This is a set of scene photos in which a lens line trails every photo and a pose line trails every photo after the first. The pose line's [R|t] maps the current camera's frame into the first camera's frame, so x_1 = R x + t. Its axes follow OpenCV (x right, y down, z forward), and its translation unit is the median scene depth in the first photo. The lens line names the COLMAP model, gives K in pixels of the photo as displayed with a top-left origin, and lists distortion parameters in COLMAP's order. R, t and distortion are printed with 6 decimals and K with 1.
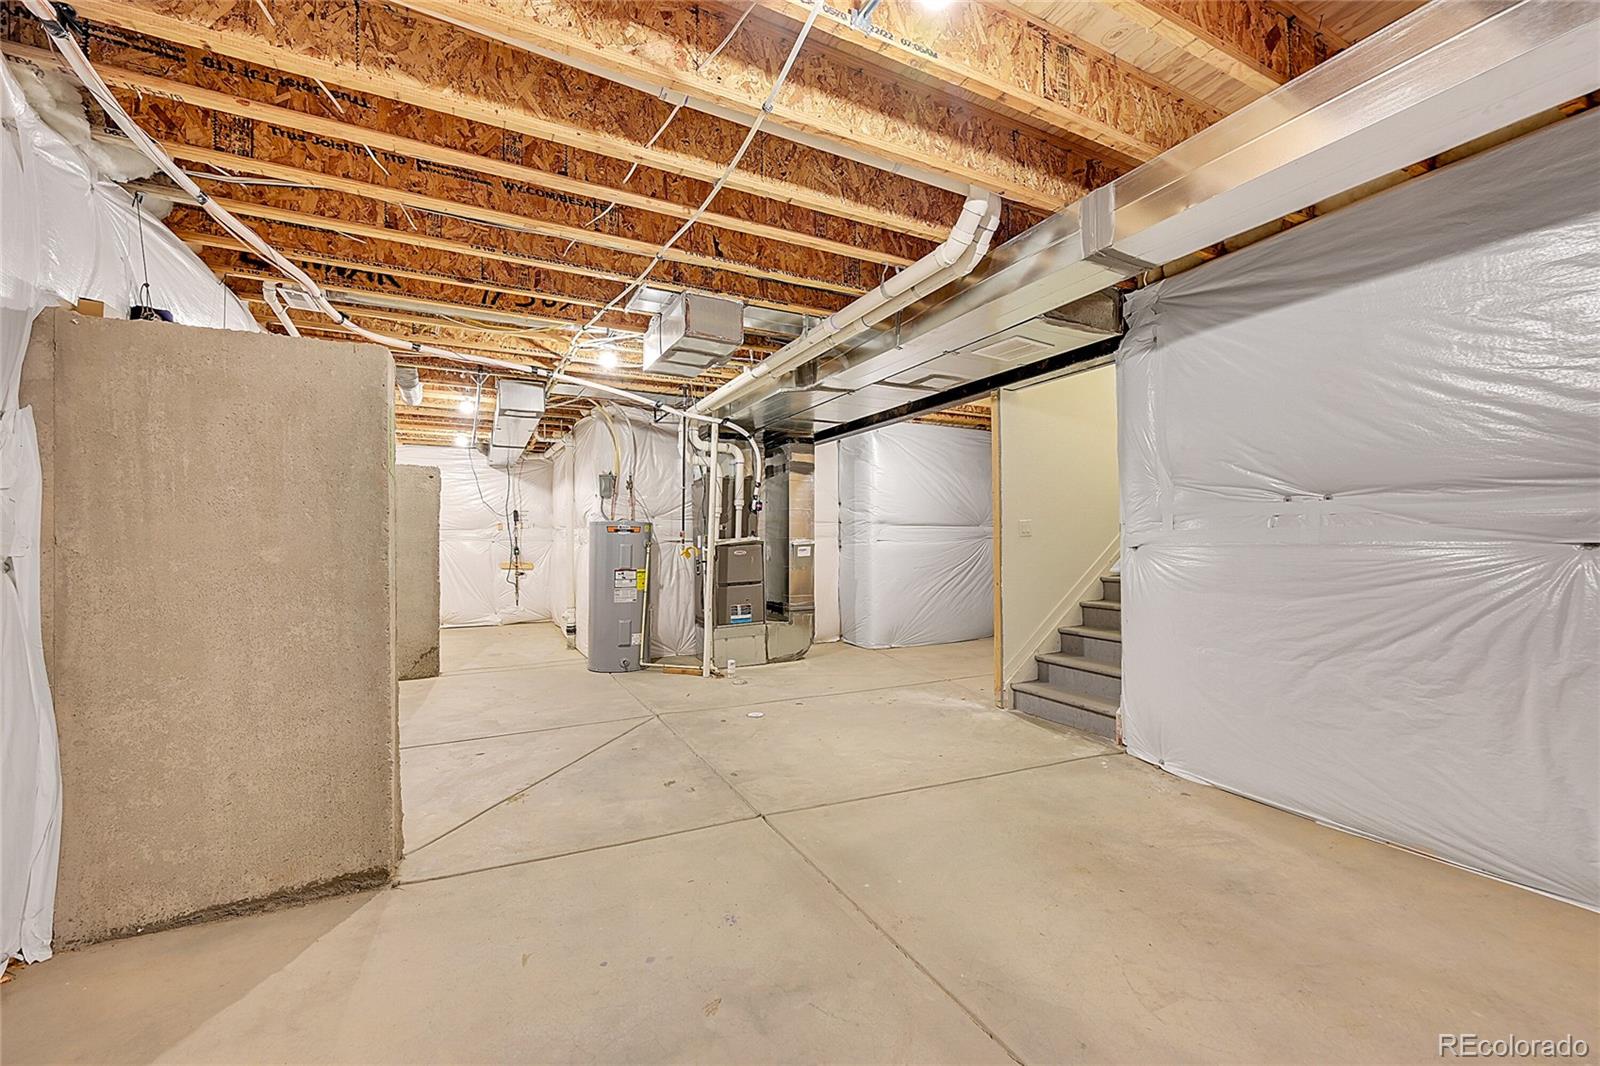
lens RADIAL K [[636.1, 0, 798.8], [0, 636.1, 532.3], [0, 0, 1]] dist [-0.000445, 0.000019]
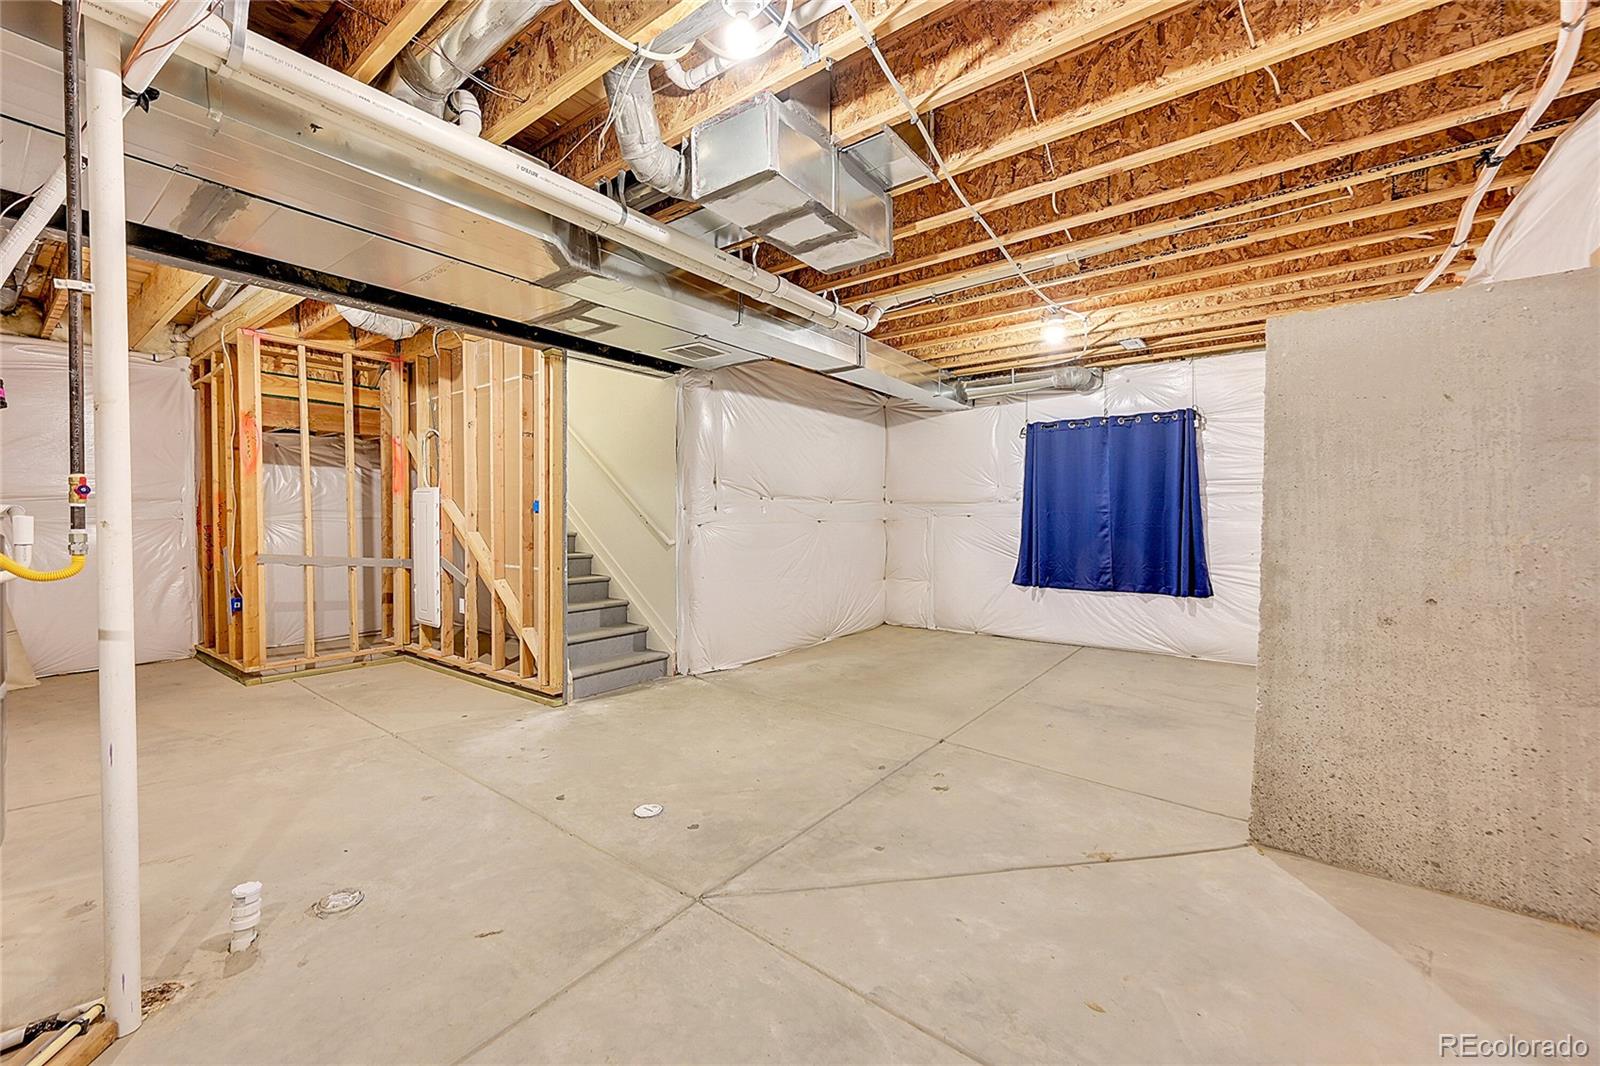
lens RADIAL K [[636.1, 0, 798.8], [0, 636.1, 532.3], [0, 0, 1]] dist [-0.000445, 0.000019]
pose [[-0.439010, -0.010947, 0.898416, -0.776670], [-0.008848, 0.999930, 0.007860, 0.025279], [-0.898439, -0.004499, -0.439076, 1.337103]]
